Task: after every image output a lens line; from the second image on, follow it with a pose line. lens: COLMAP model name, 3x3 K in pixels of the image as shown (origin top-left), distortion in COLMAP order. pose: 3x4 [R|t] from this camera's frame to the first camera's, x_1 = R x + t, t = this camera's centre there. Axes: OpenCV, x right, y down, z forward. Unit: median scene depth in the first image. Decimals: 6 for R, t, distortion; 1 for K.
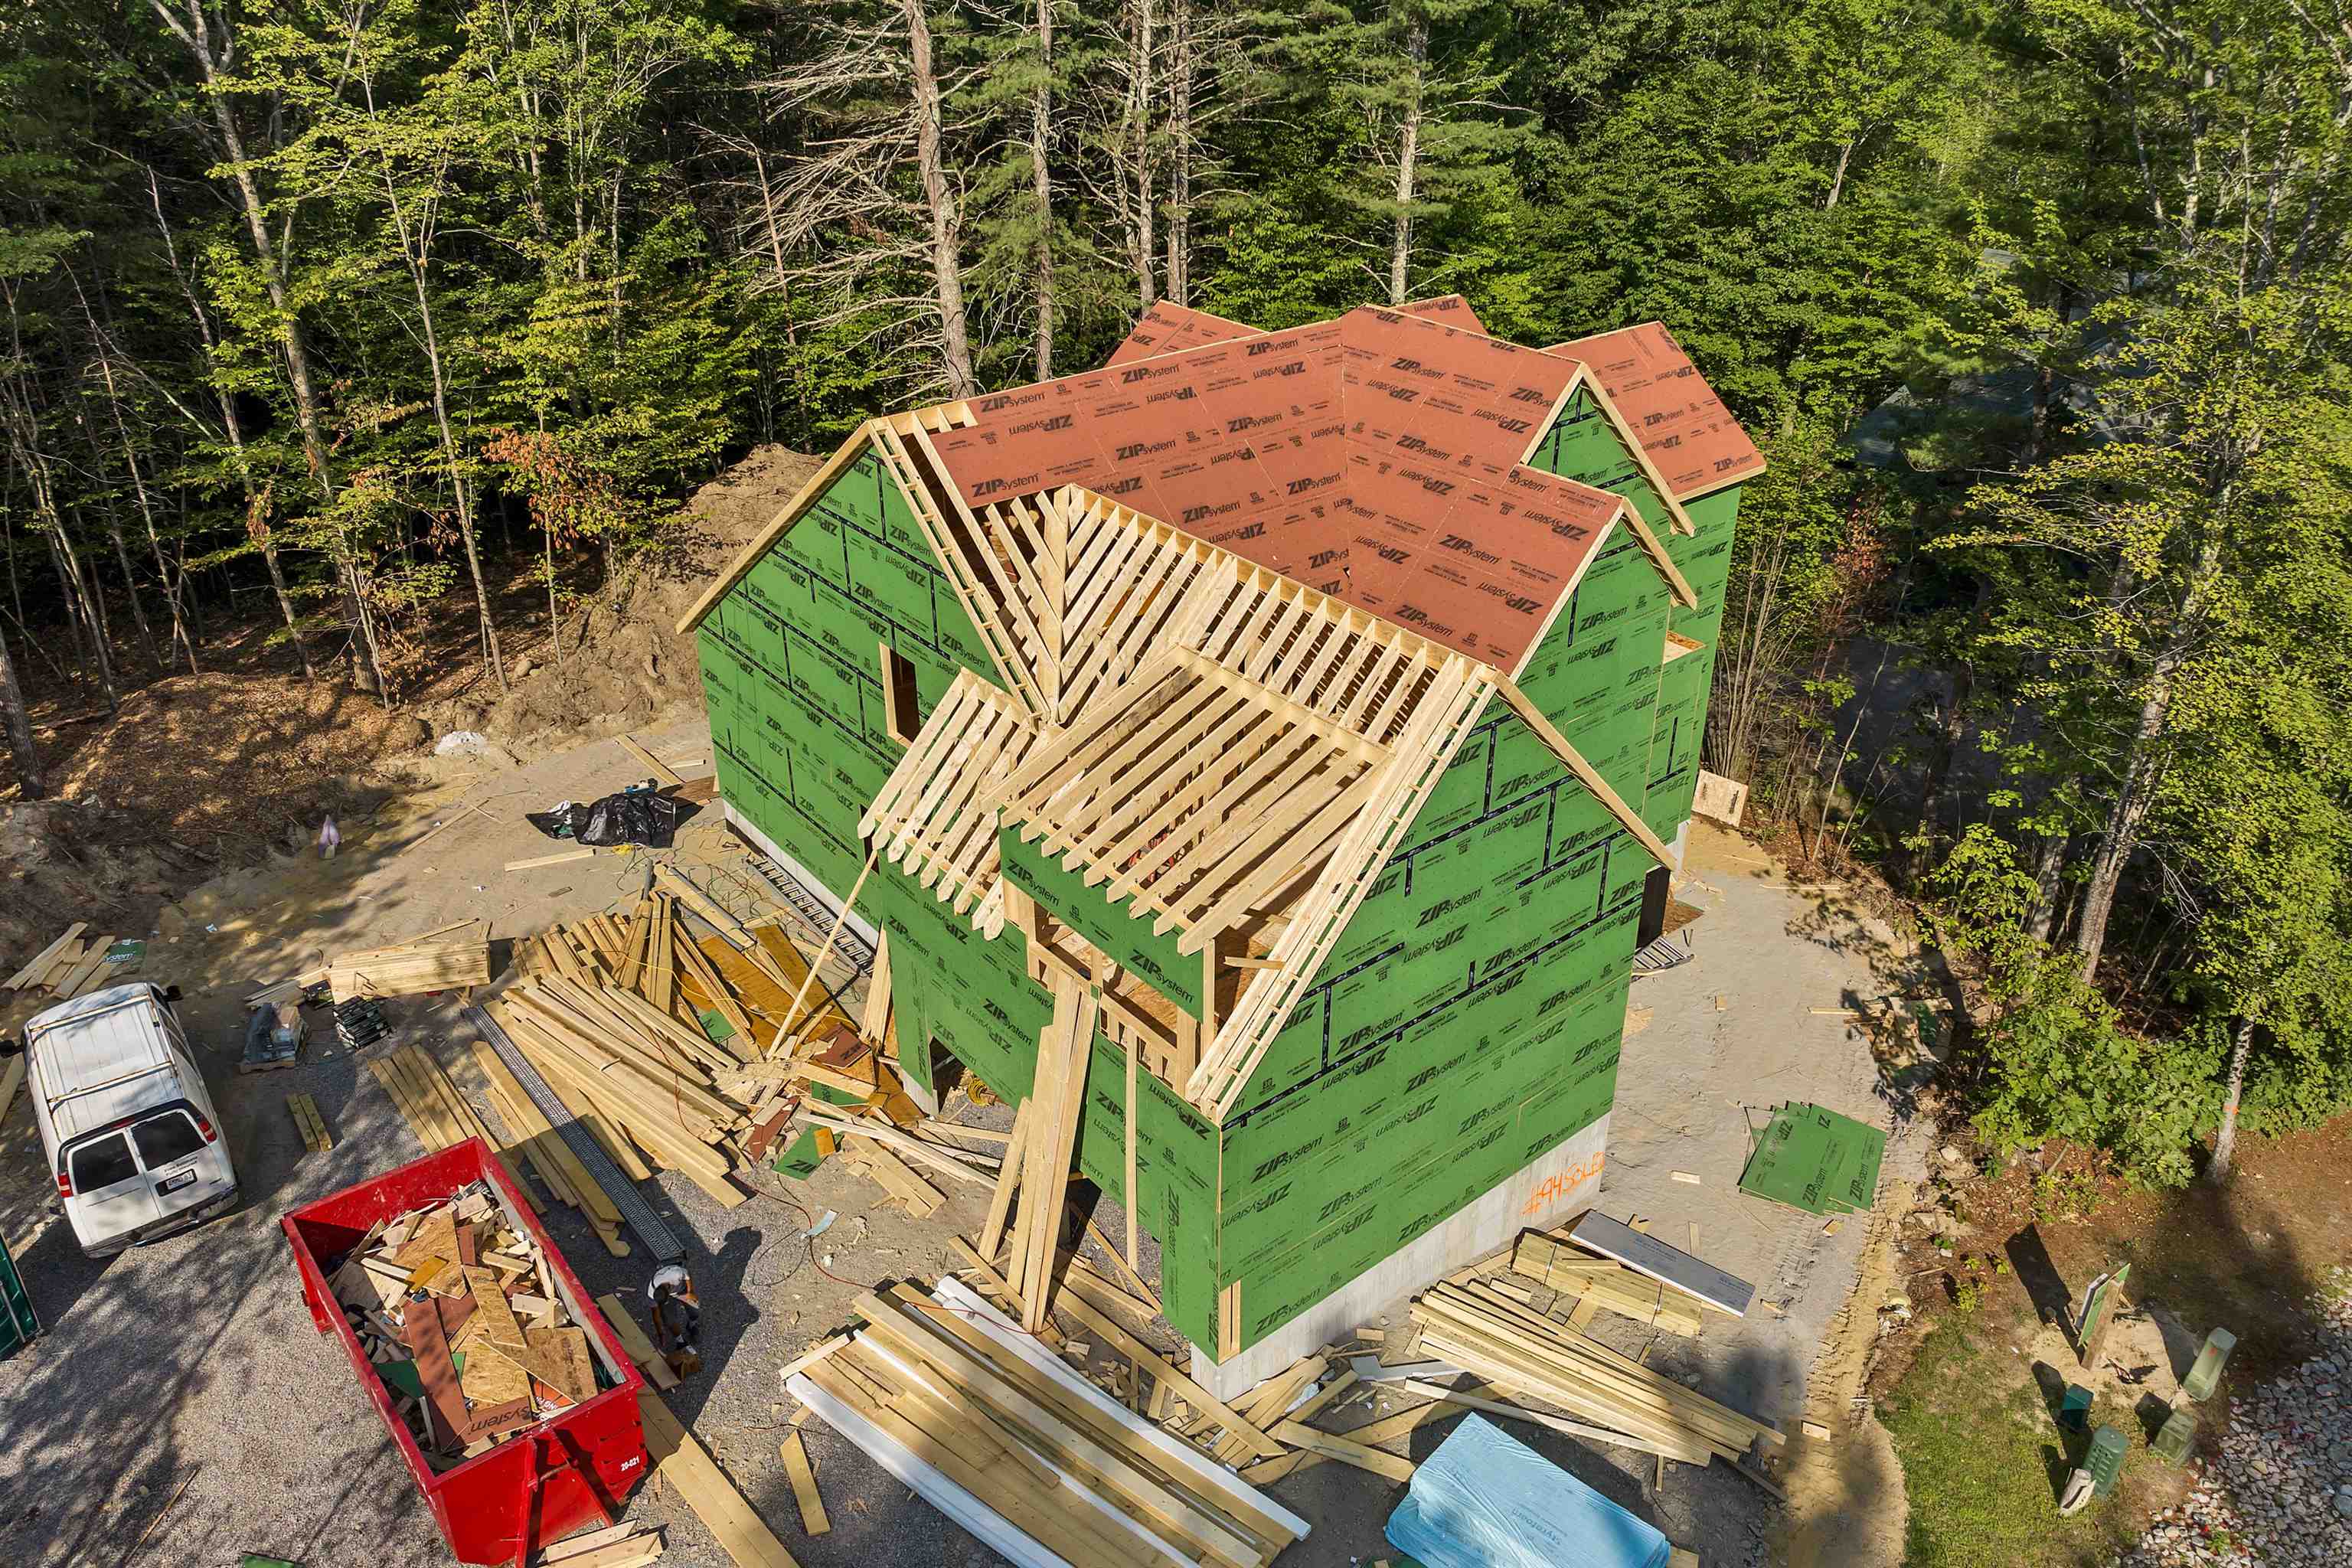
lens RADIAL K [[1711.2, 0, 1206.2], [0, 1711.2, 736.9], [0, 0, 1]] dist [-0.024855, -0.023804]
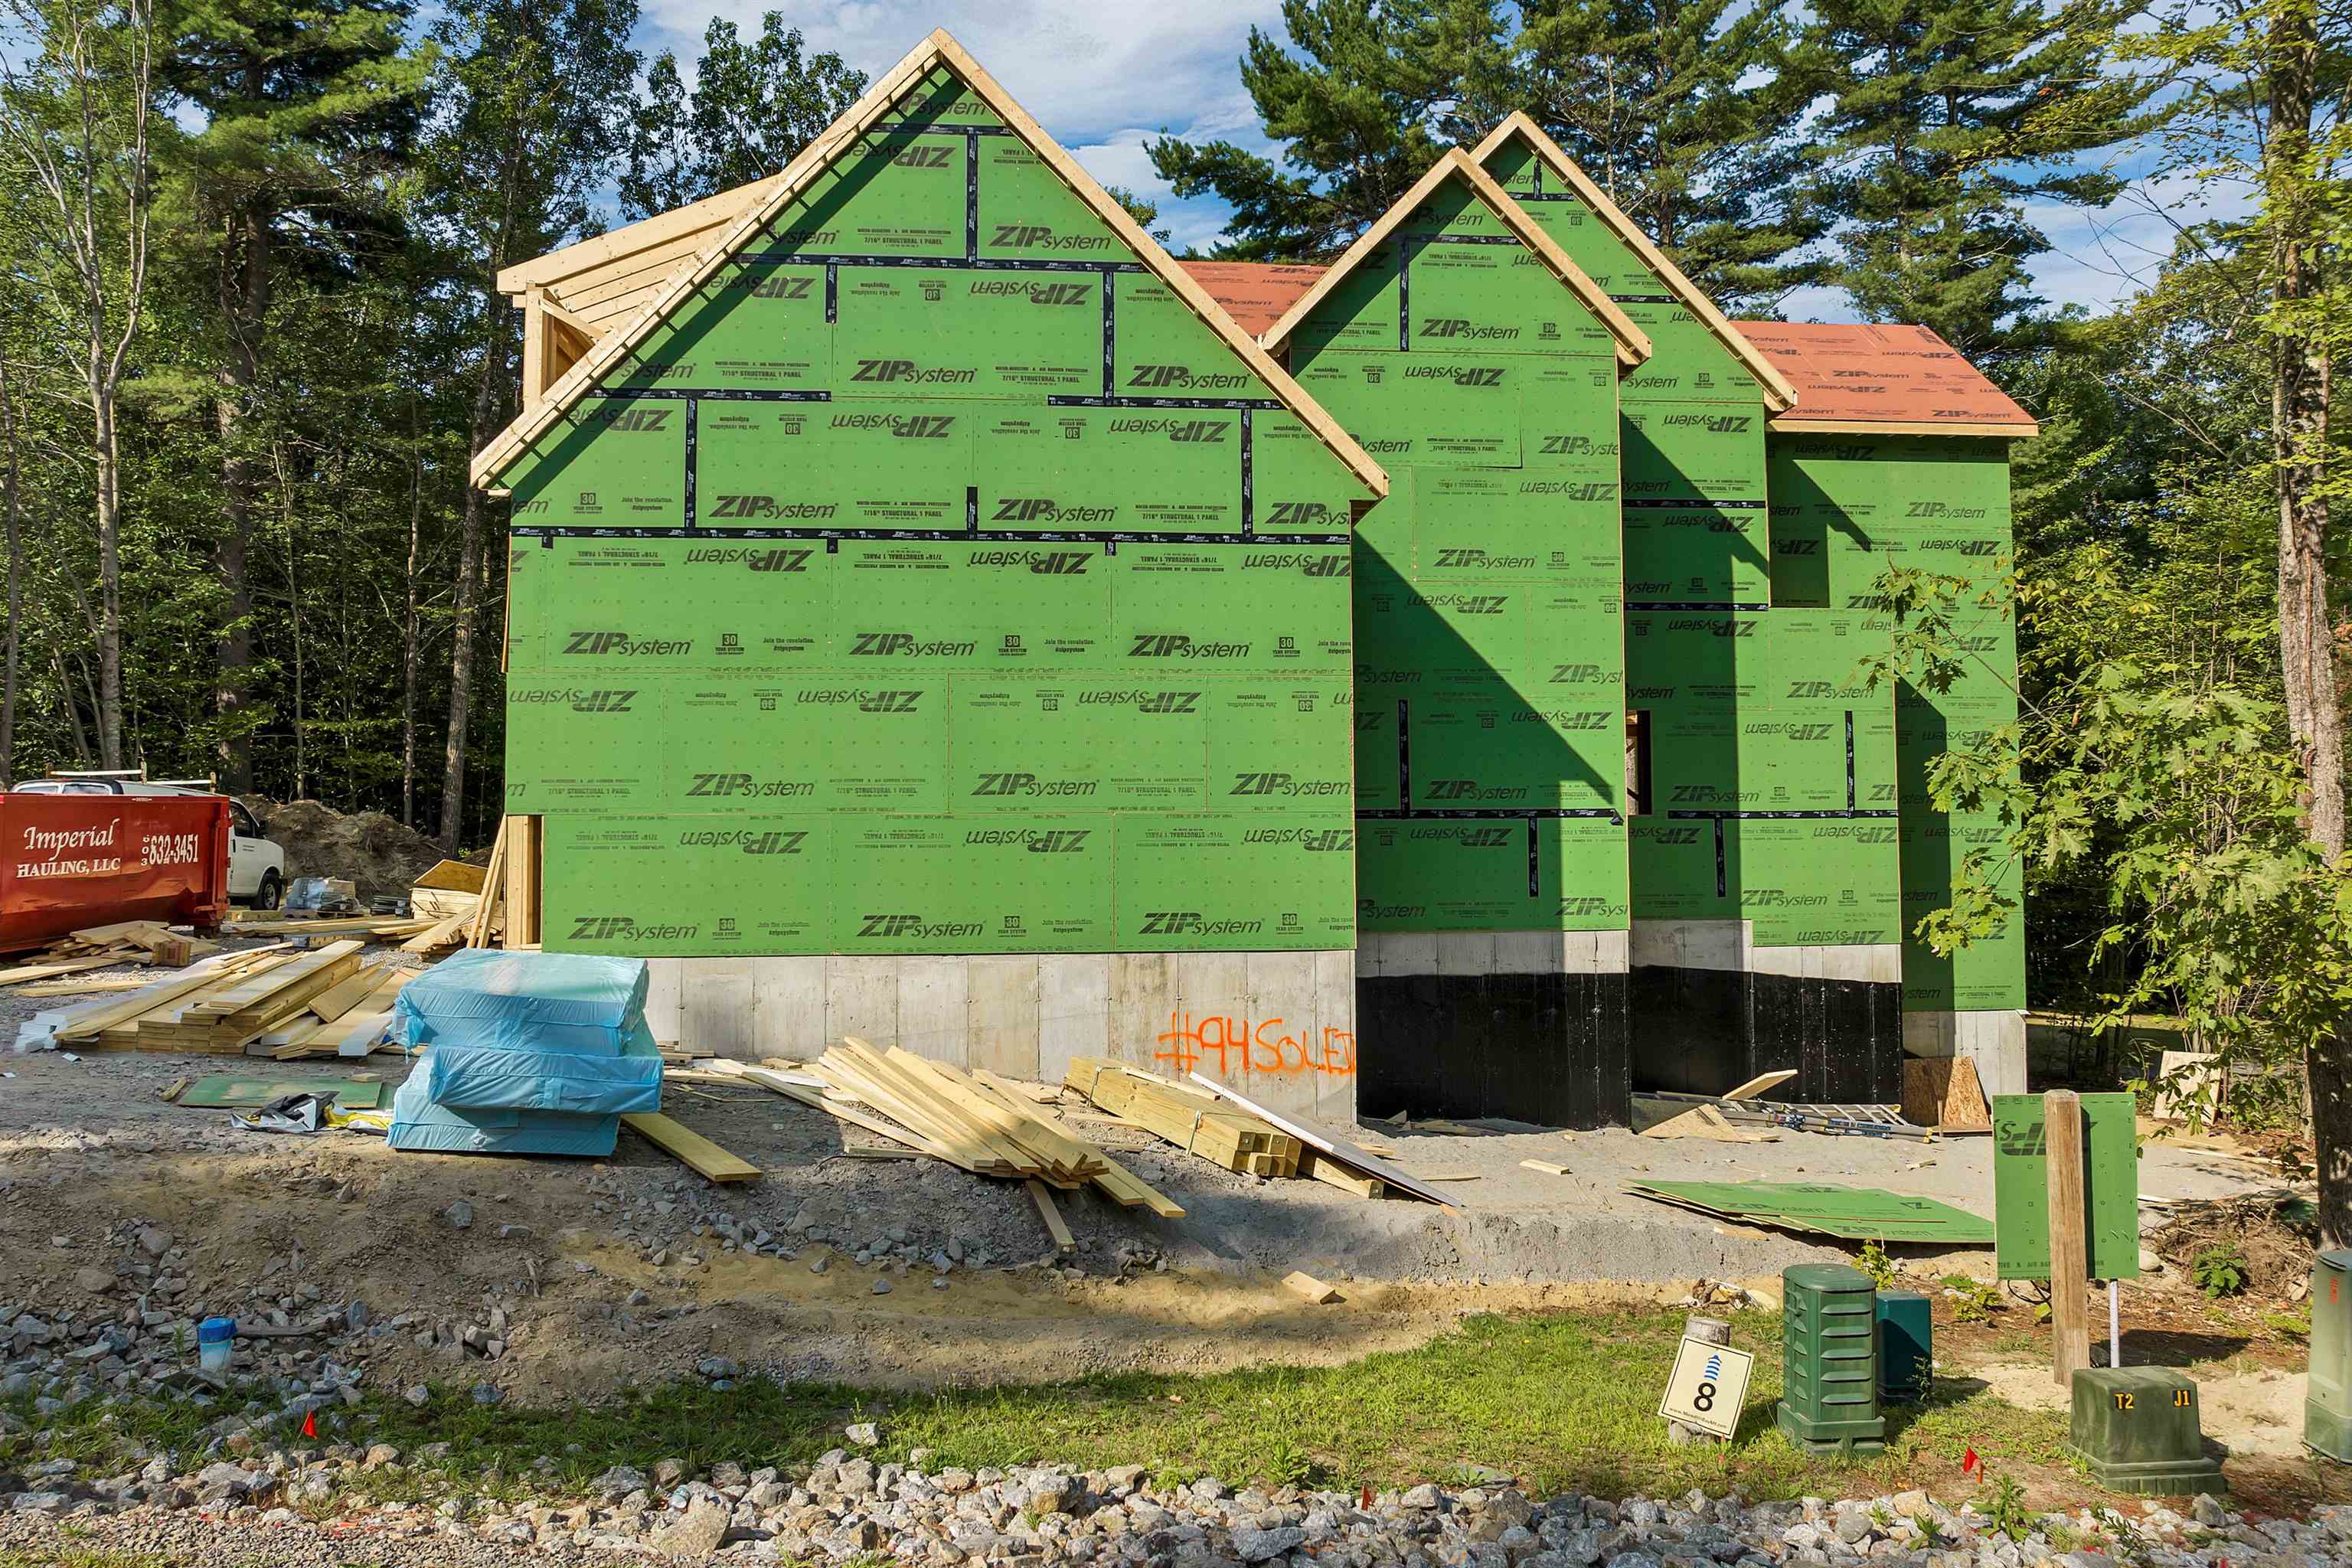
lens RADIAL K [[1711.2, 0, 1206.2], [0, 1711.2, 736.9], [0, 0, 1]] dist [-0.024855, -0.023804]
pose [[0.828781, -0.036107, -0.558406, 0.566156], [-0.253070, 0.865843, -0.431591, 0.452457], [0.499076, 0.499011, 0.708457, 0.513726]]
